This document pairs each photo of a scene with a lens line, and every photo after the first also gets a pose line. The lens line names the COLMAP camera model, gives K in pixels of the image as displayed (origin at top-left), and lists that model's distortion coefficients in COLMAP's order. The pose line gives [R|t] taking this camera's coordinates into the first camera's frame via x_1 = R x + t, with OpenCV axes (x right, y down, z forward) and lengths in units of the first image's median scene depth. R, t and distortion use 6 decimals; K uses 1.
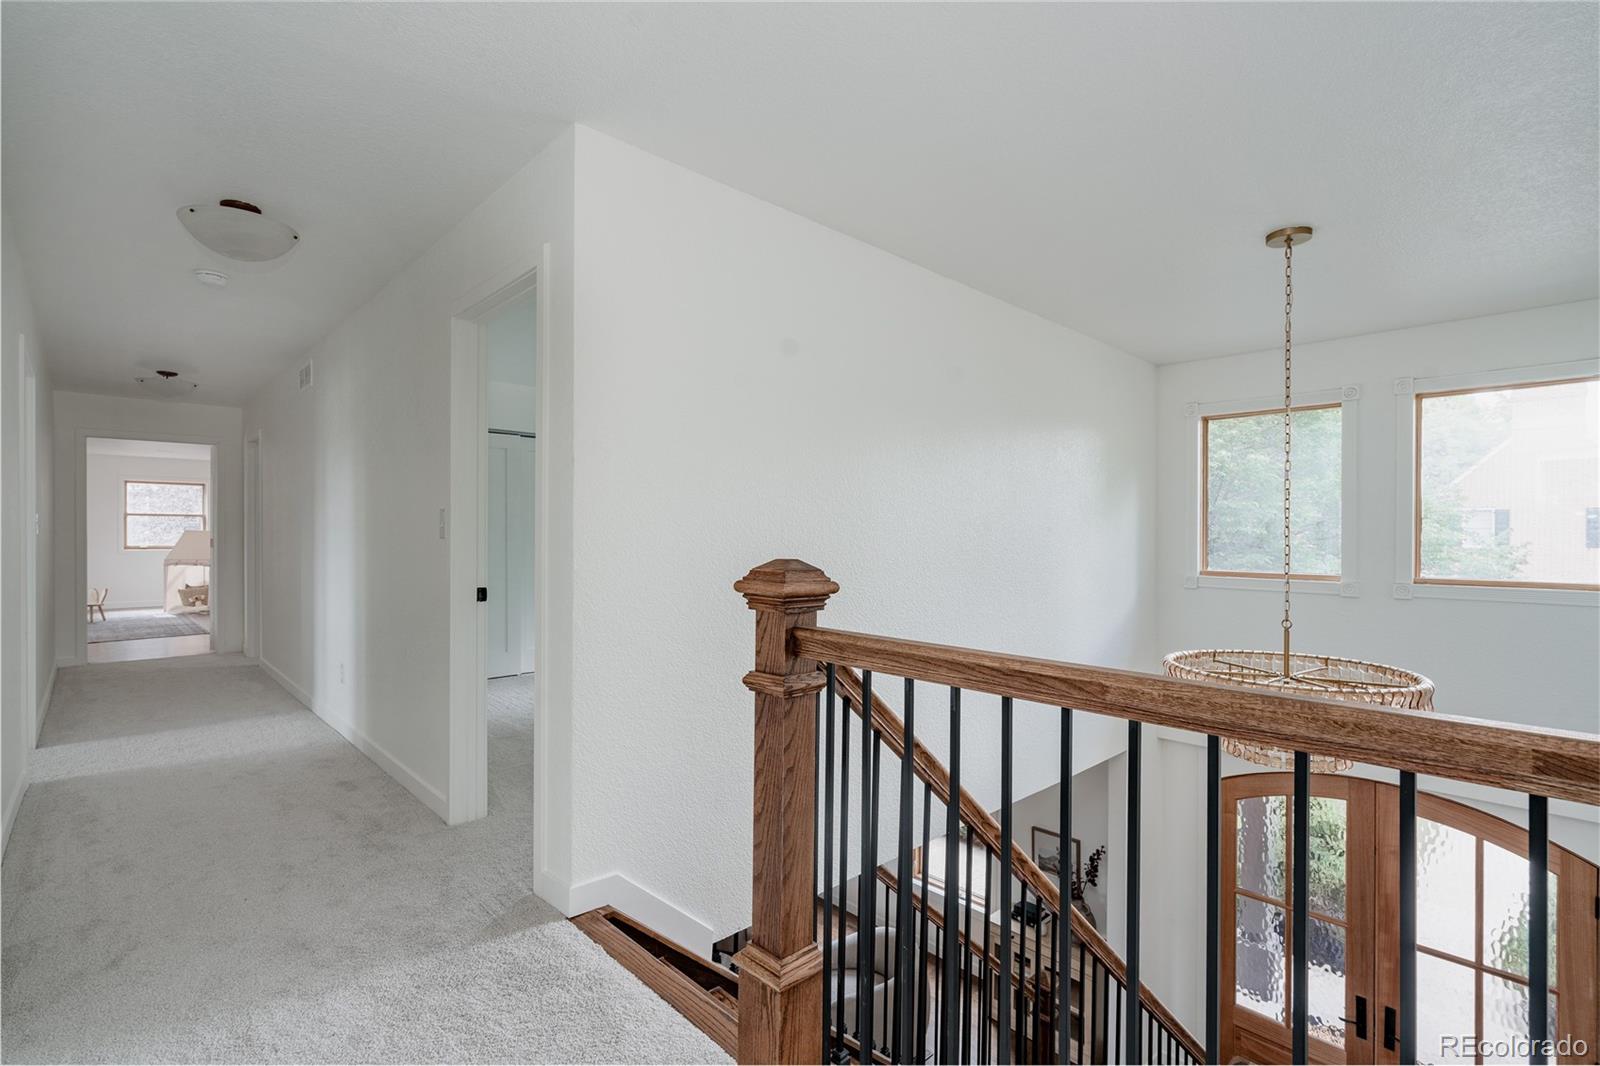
lens RADIAL K [[732.6, 0, 803.5], [0, 732.6, 534.8], [0, 0, 1]] dist [0.005031, 0.000447]
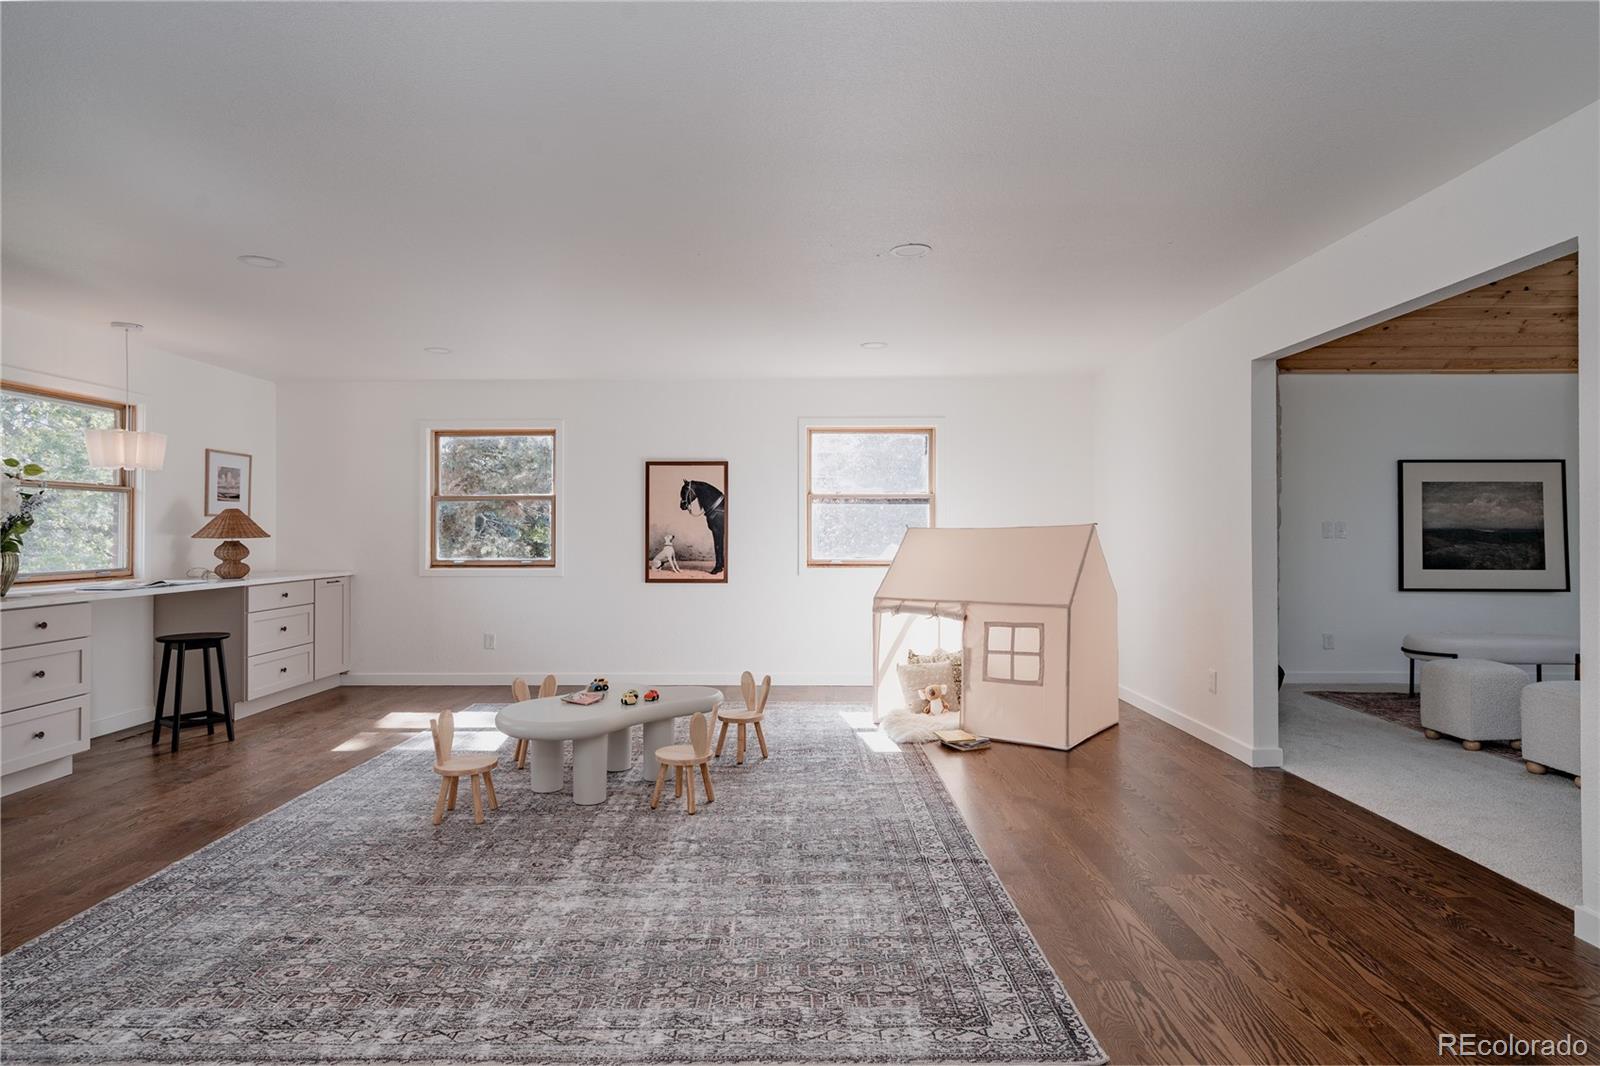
lens RADIAL K [[872.5, 0, 798.2], [0, 872.5, 530.5], [0, 0, 1]] dist [-0.000749, -0.000041]
pose [[0.718489, -0.000955, -0.695538, -0.539000], [-0.002711, 0.999988, -0.004174, -0.002394], [0.695533, 0.004884, 0.718477, 0.595239]]
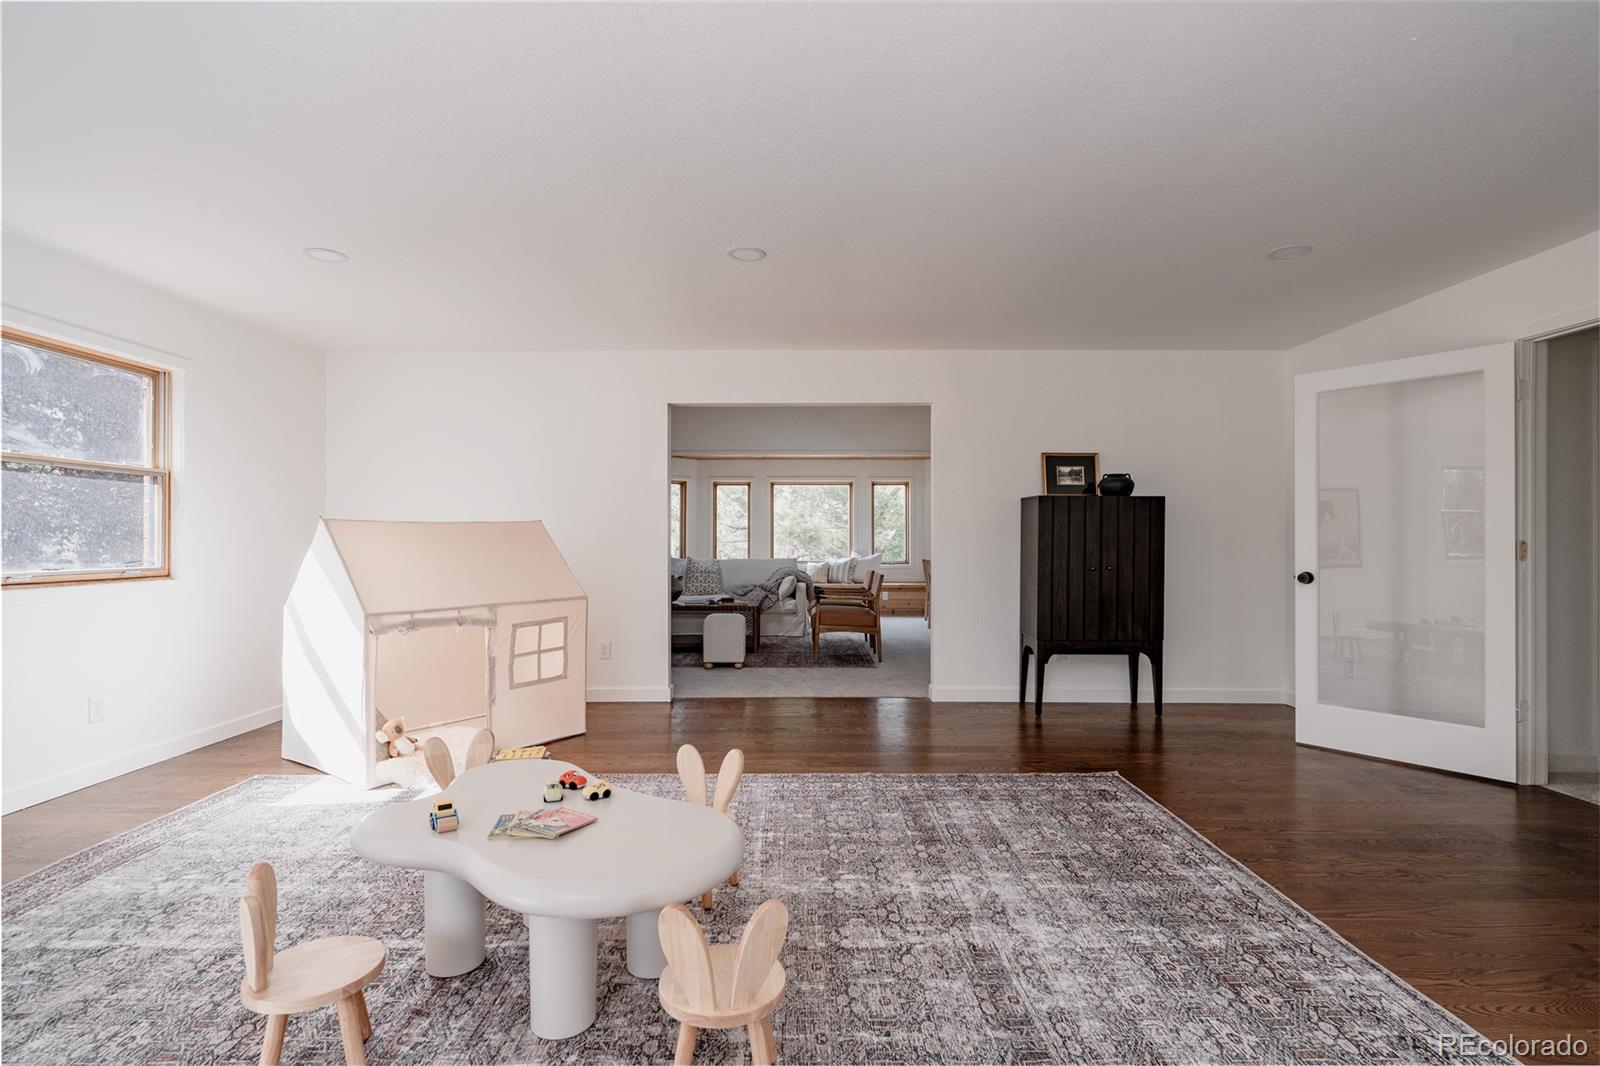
lens RADIAL K [[763.6, 0, 798.1], [0, 763.6, 539.3], [0, 0, 1]] dist [-0.000110, 0.000581]
pose [[0.689360, 0.000263, 0.724419, -0.962979], [0.005096, 0.999973, -0.005212, 0.005251], [-0.724401, 0.007285, 0.689341, 0.640445]]
